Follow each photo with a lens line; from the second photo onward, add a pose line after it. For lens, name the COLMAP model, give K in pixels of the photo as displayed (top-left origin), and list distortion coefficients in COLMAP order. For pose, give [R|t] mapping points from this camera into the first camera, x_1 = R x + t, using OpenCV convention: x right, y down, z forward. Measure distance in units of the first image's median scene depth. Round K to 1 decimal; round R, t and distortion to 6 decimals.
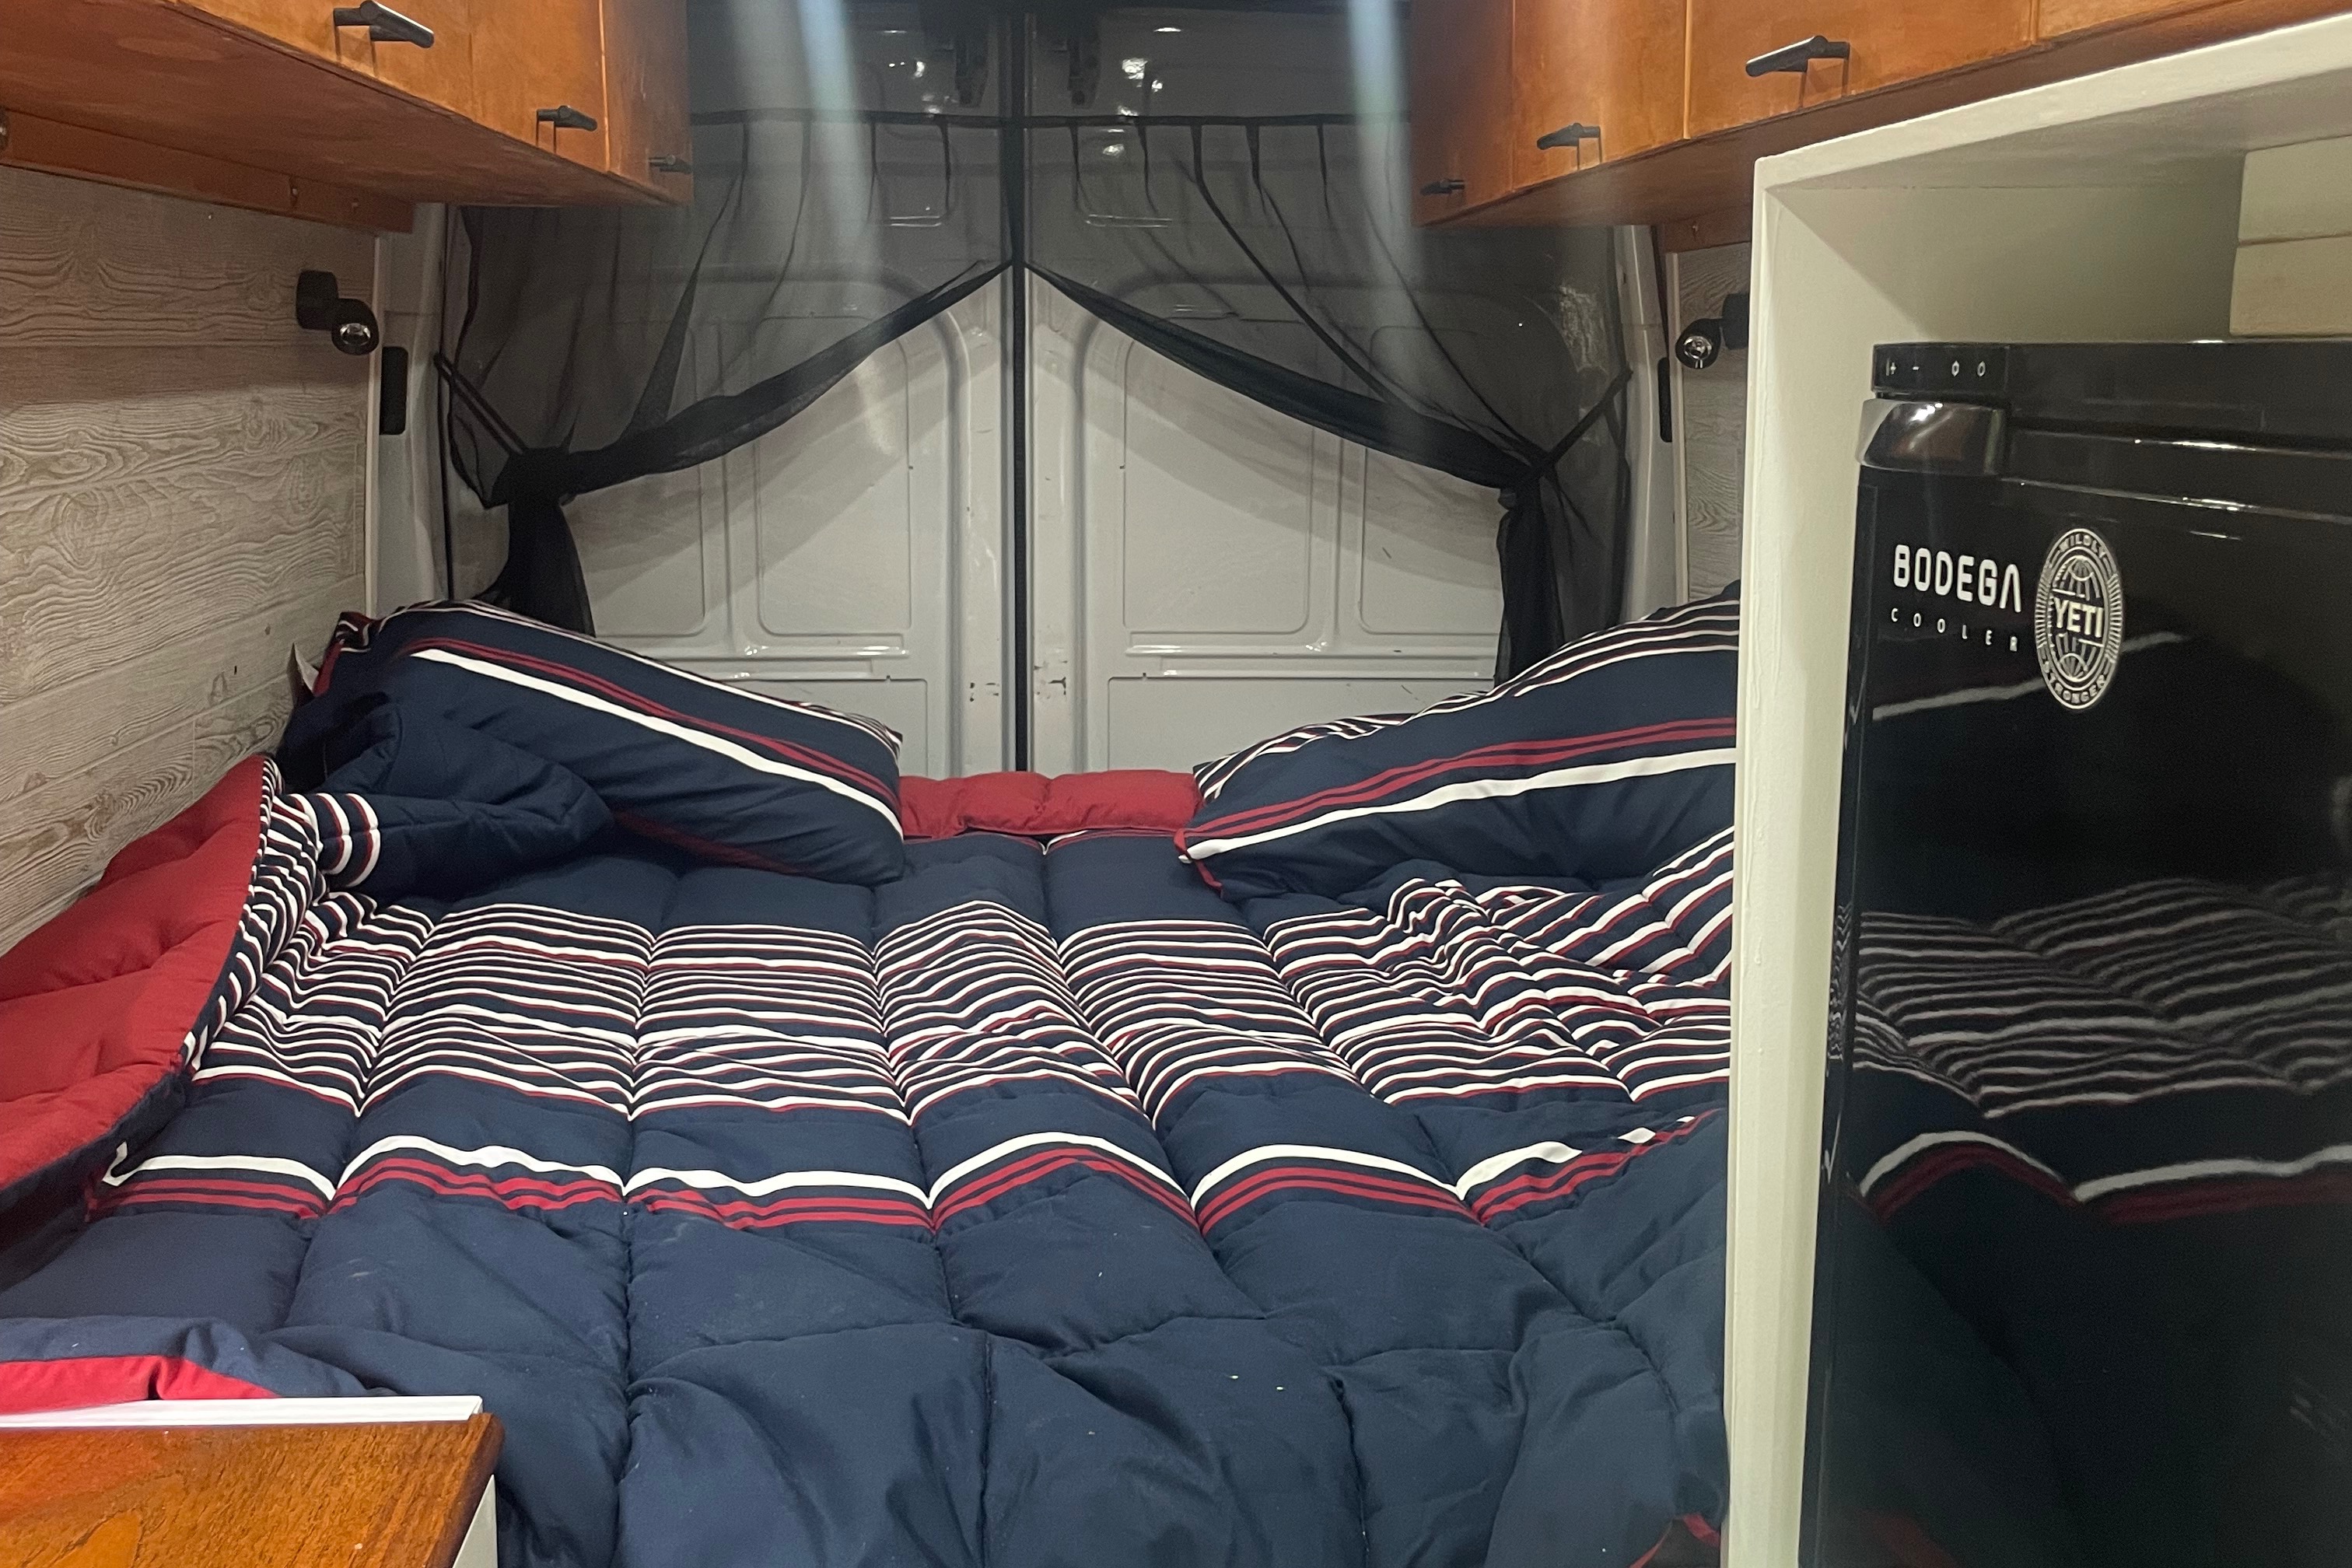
lens RADIAL K [[2296.1, 0, 1174.0], [0, 2296.1, 687.2], [0, 0, 1]] dist [0.010297, 0.004539]
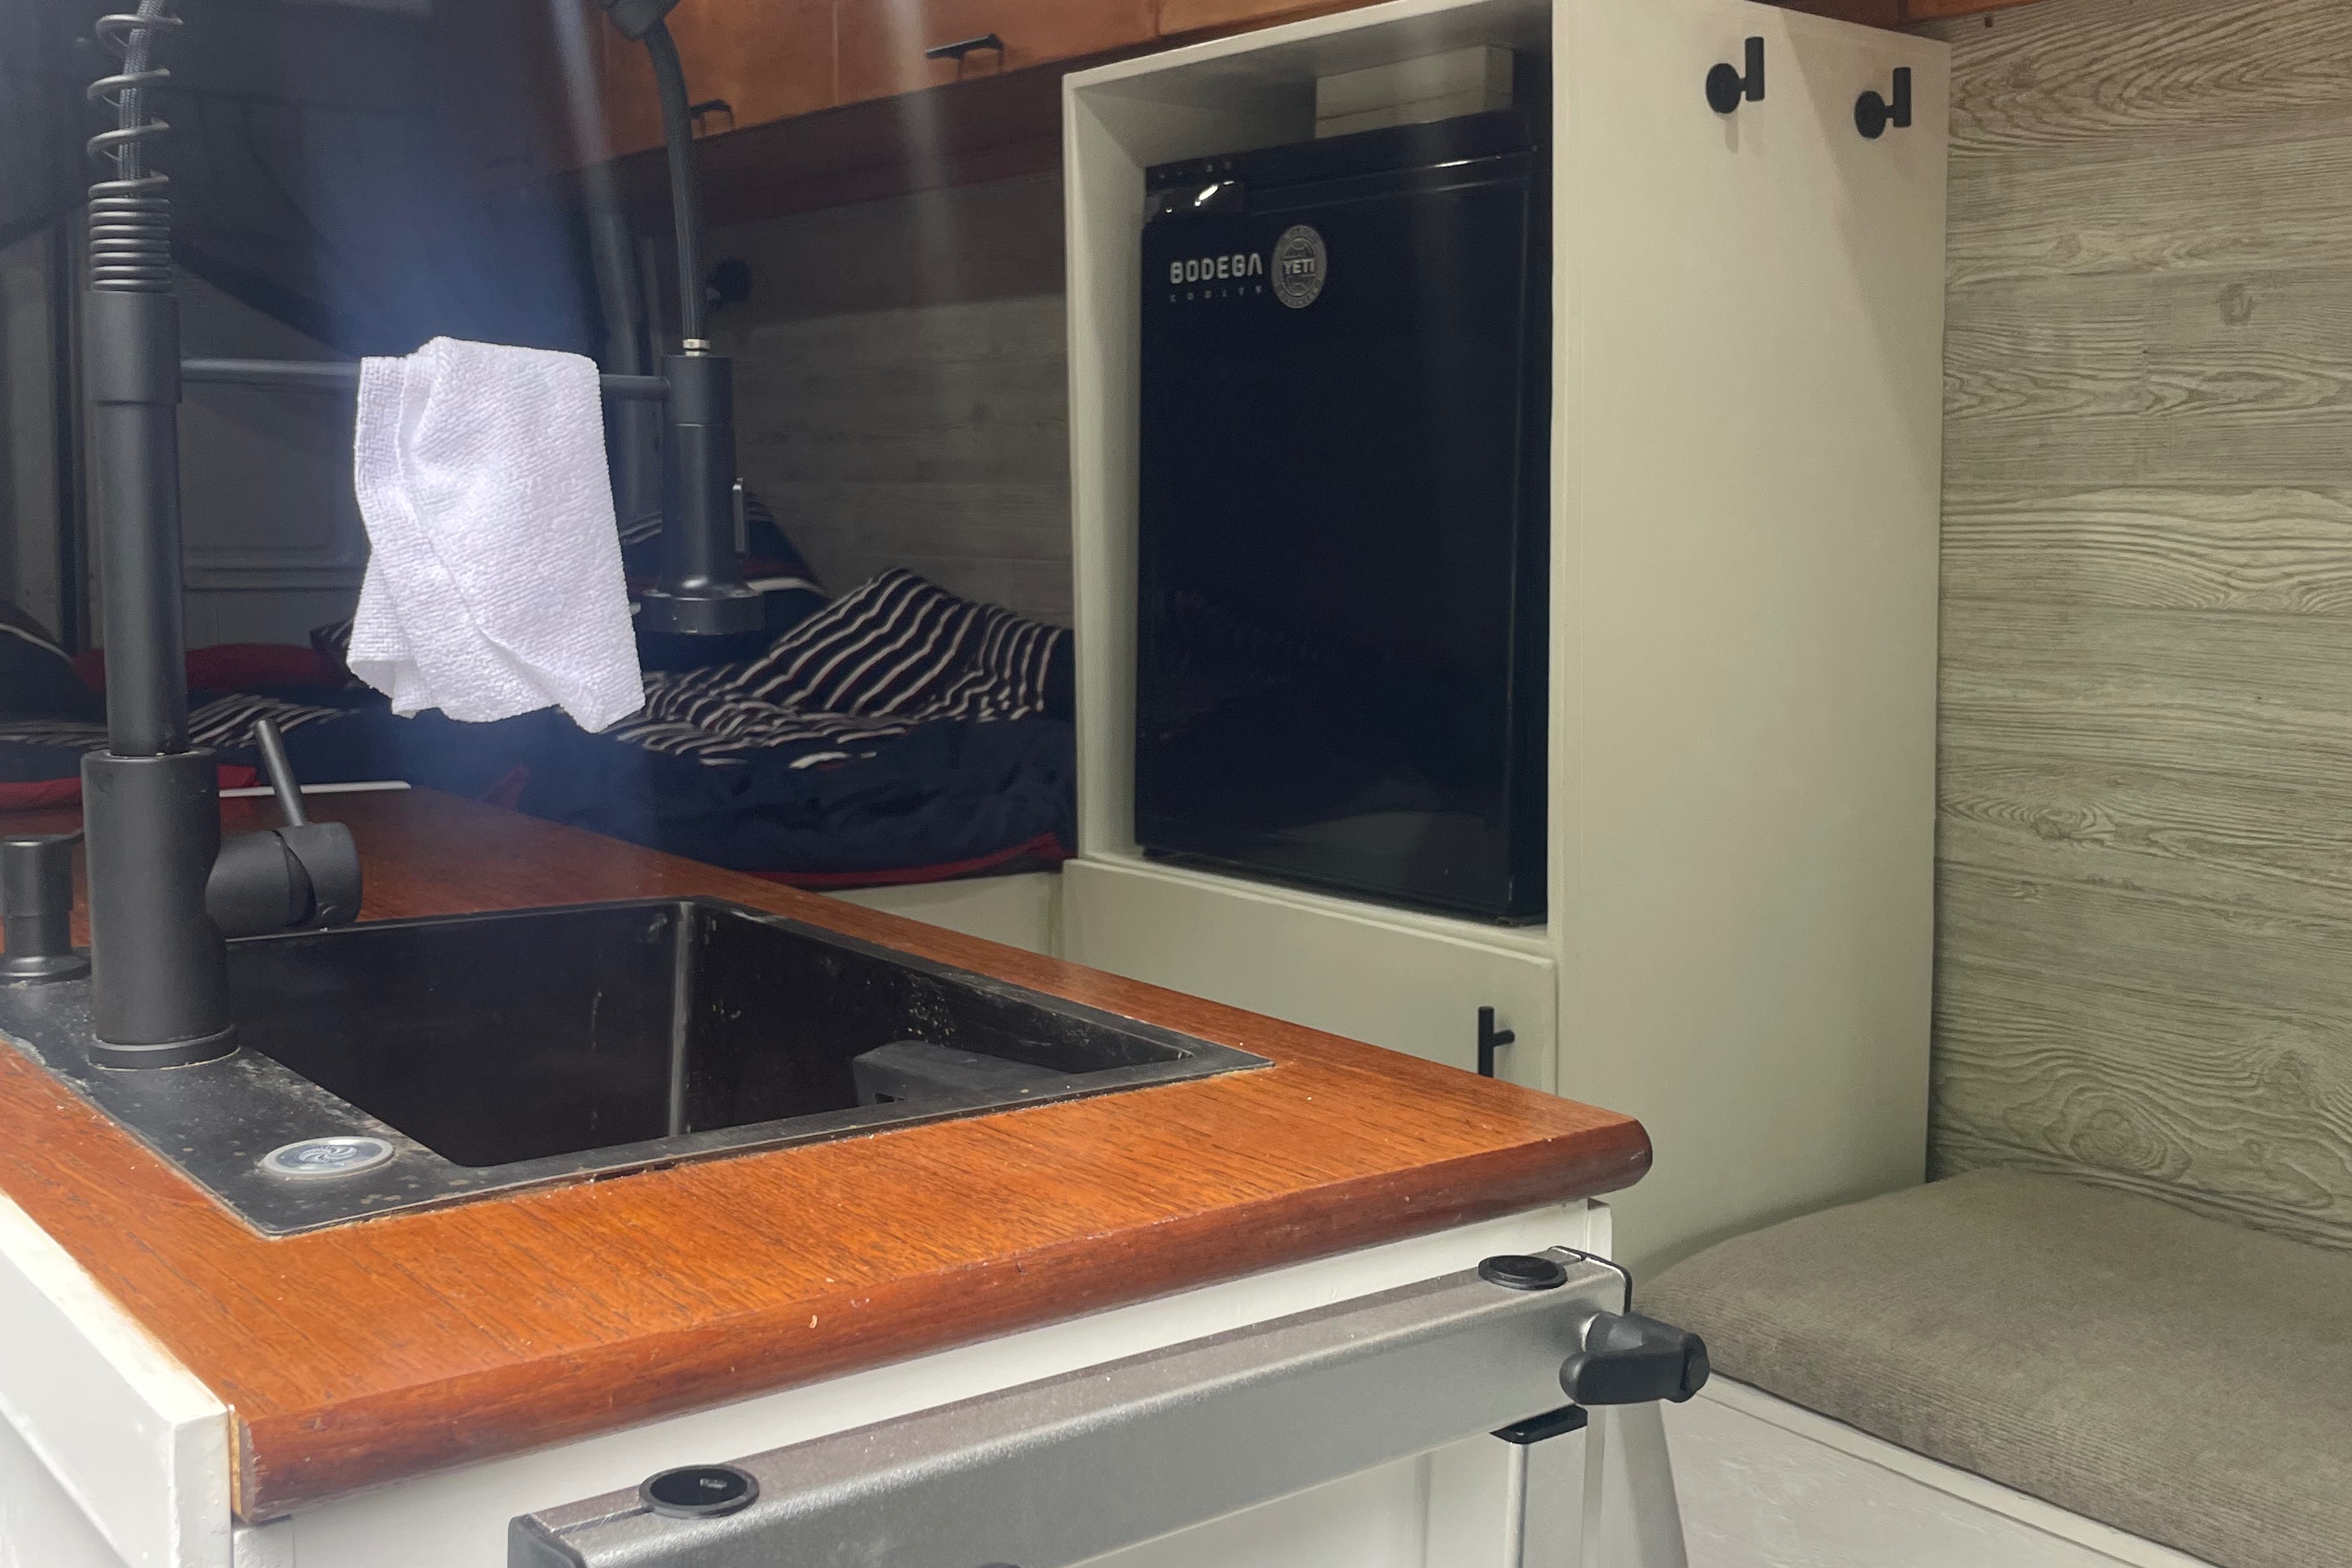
lens RADIAL K [[2380.6, 0, 1176.0], [0, 2380.6, 784.0], [0, 0, 1]] dist [0.015802, 0.003857]
pose [[0.811199, -0.065883, 0.581047, -1.000249], [0.083413, 0.996509, -0.003462, 0.431990], [-0.578791, 0.051275, 0.813862, -0.738309]]
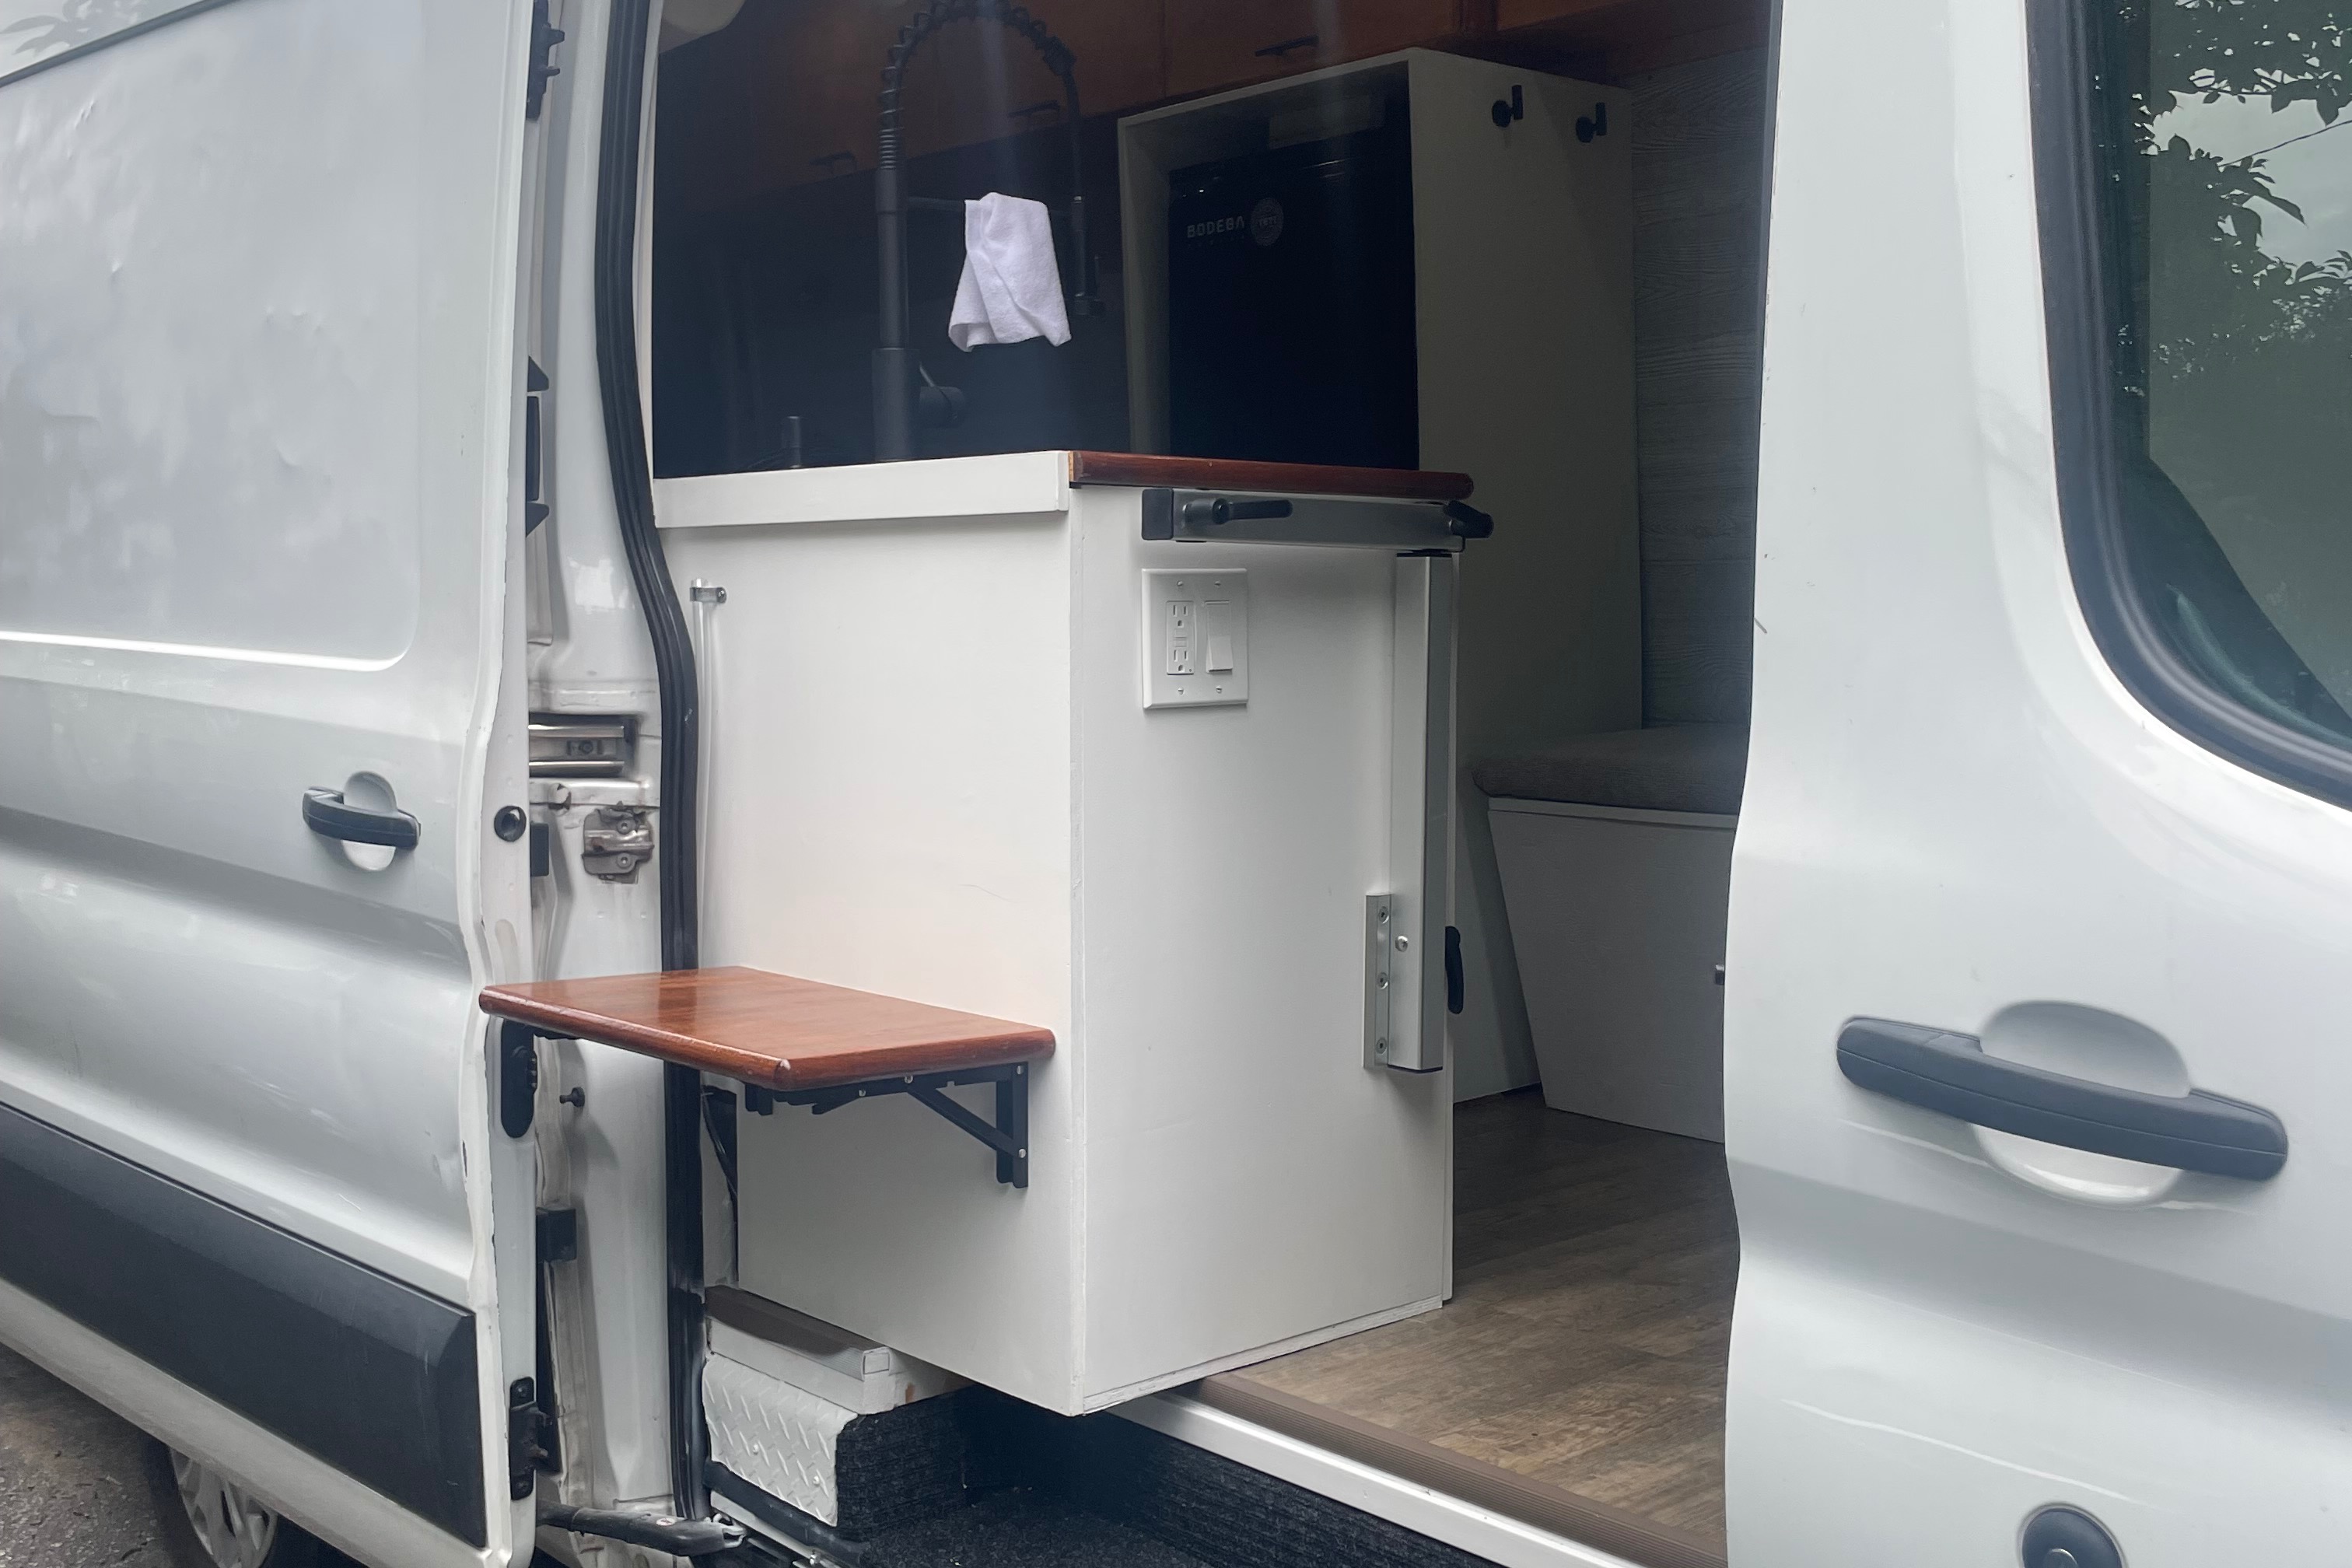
lens RADIAL K [[2380.6, 0, 1176.0], [0, 2380.6, 784.0], [0, 0, 1]] dist [0.015802, 0.003857]
pose [[0.770044, -0.070690, 0.634063, -2.168986], [0.122185, 0.991787, -0.037816, 0.965062], [-0.626182, 0.106593, 0.772356, -1.779090]]
